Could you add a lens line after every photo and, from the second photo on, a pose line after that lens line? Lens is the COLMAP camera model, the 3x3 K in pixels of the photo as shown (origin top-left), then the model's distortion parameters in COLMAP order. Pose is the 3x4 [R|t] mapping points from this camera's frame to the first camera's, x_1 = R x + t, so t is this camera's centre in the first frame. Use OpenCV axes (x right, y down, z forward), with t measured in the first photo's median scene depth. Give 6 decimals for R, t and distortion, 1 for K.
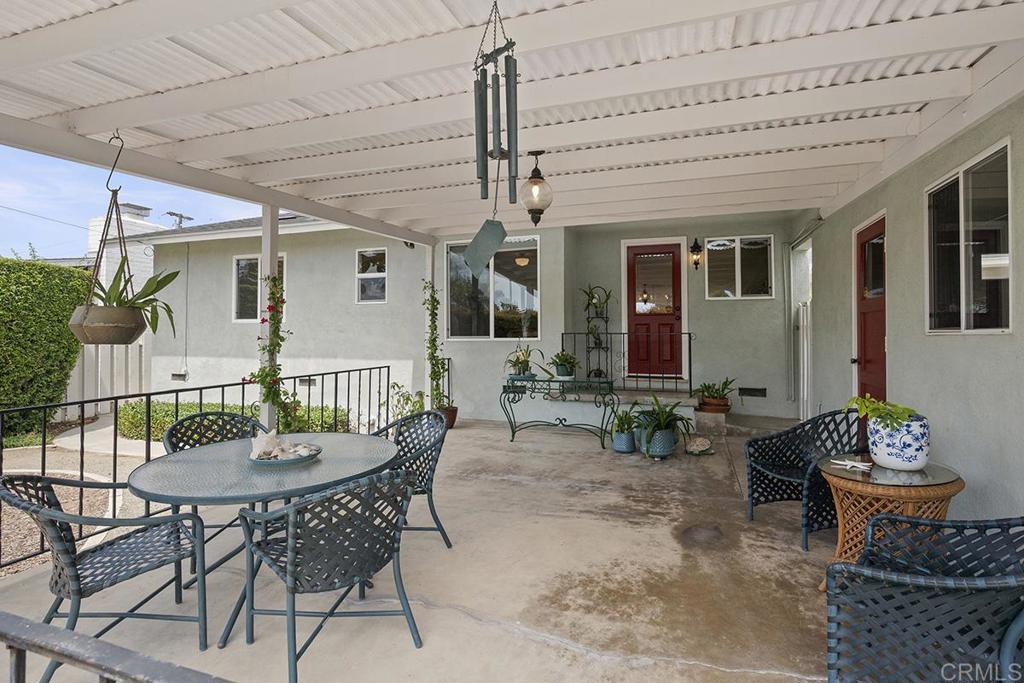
lens RADIAL K [[505.9, 0, 506.3], [0, 505.9, 322.5], [0, 0, 1]] dist [-0.016597, 0.000004]
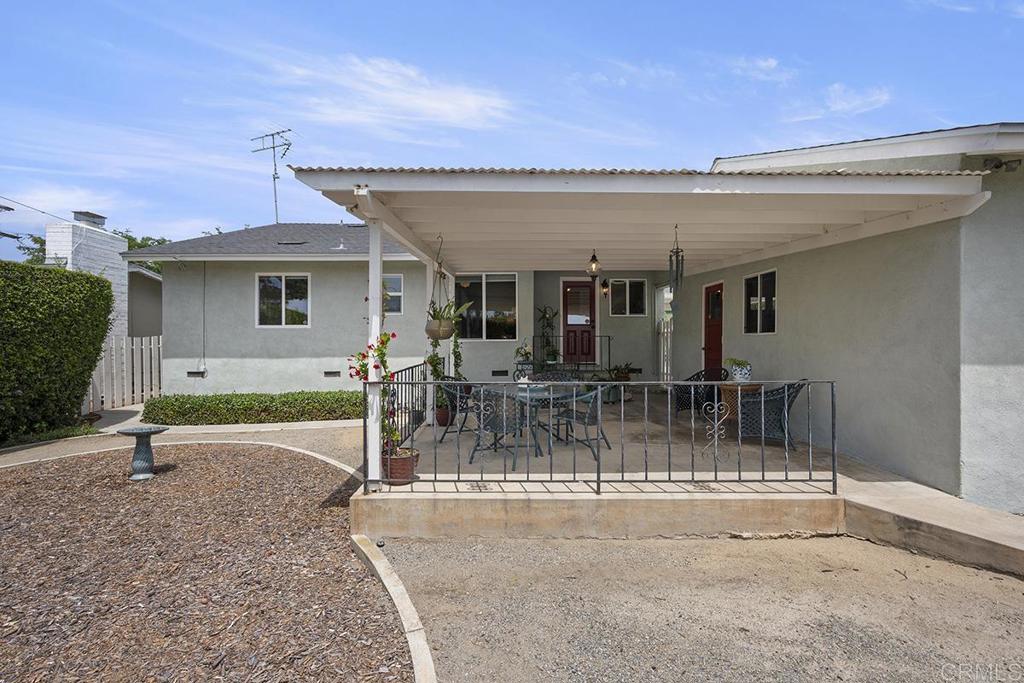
lens RADIAL K [[464.8, 0, 514.3], [0, 464.8, 337.5], [0, 0, 1]] dist [0.002384, -0.000394]
pose [[0.936092, -0.001772, 0.351750, -0.430536], [-0.004199, 0.999860, 0.016212, 0.001657], [-0.351729, -0.016653, 0.935954, -0.317740]]
